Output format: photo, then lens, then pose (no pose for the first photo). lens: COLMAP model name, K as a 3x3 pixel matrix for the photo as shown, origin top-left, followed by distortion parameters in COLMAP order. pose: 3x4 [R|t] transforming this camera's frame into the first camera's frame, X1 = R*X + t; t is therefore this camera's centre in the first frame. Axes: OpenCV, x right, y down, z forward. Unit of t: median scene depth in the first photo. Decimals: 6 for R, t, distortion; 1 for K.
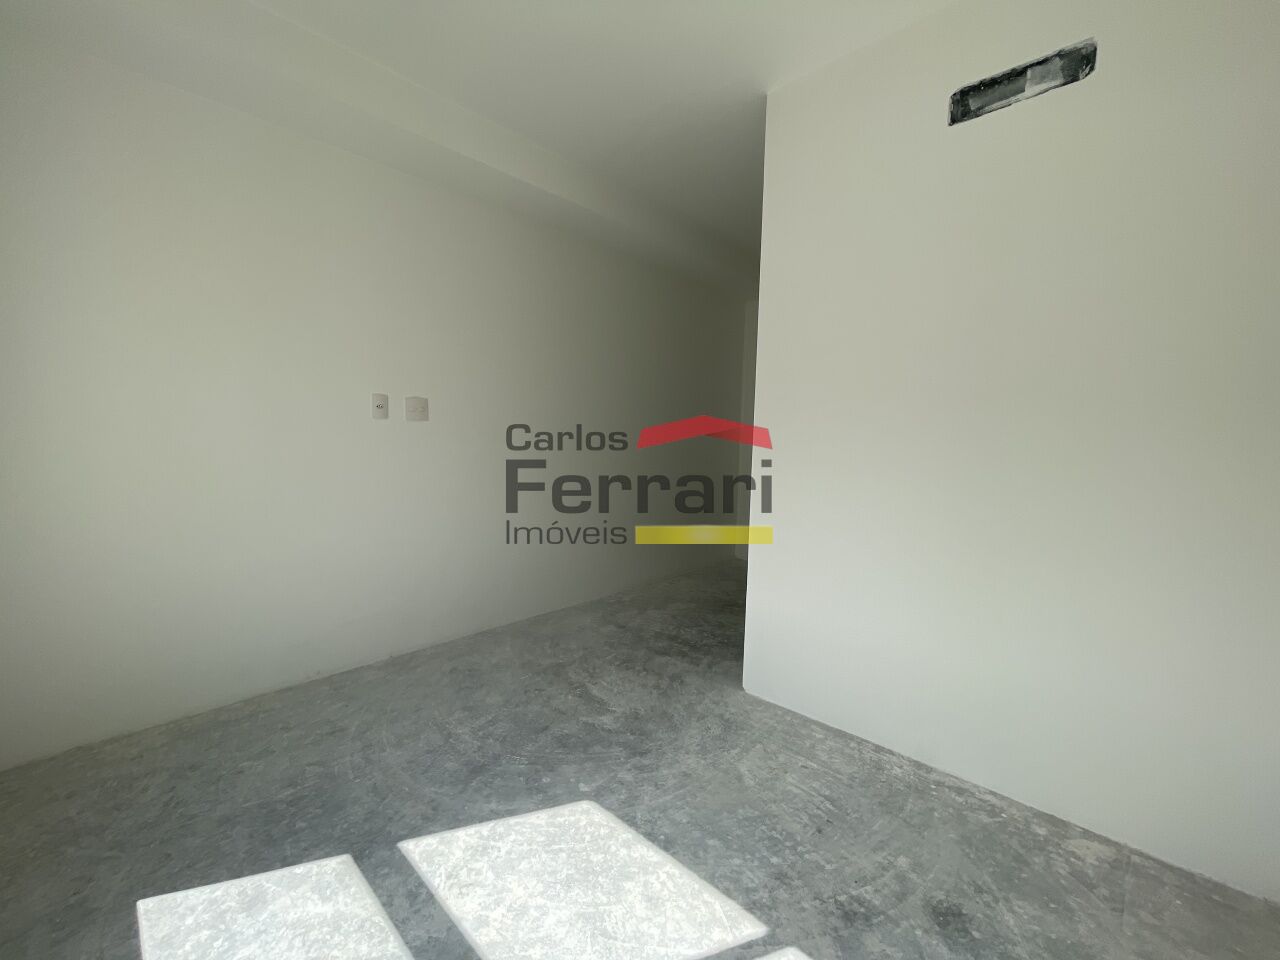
lens RADIAL K [[517.7, 0, 639.6], [0, 517.7, 481.4], [0, 0, 1]] dist [-0.001639, 0.001837]
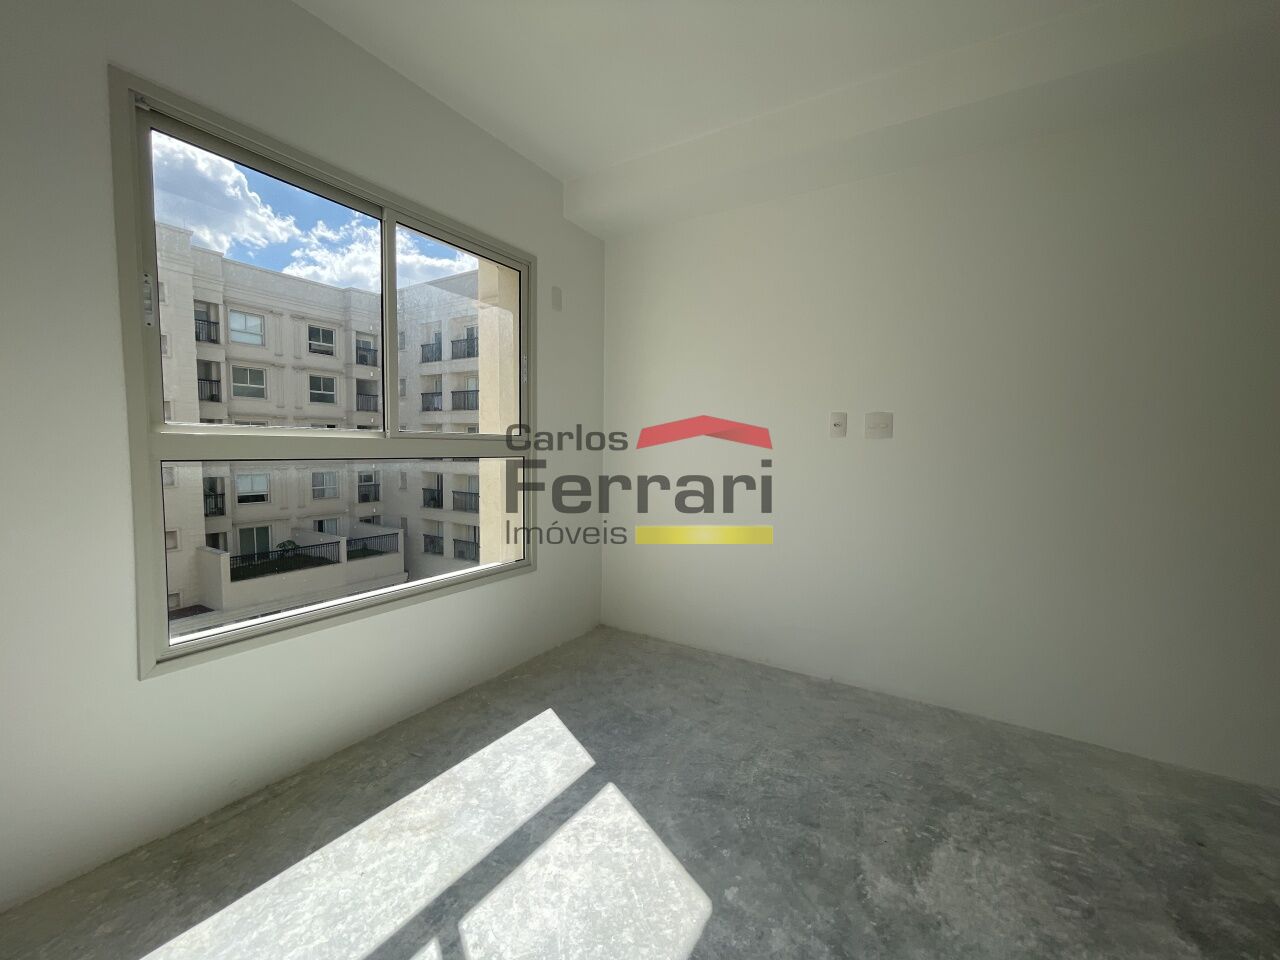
lens RADIAL K [[517.7, 0, 639.8], [0, 517.7, 477.5], [0, 0, 1]] dist [-0.001639, 0.001837]
pose [[0.191522, 0.037446, -0.980774, 0.617189], [-0.097914, 0.995016, 0.018870, -0.037788], [0.976592, 0.092417, 0.194233, 0.660021]]
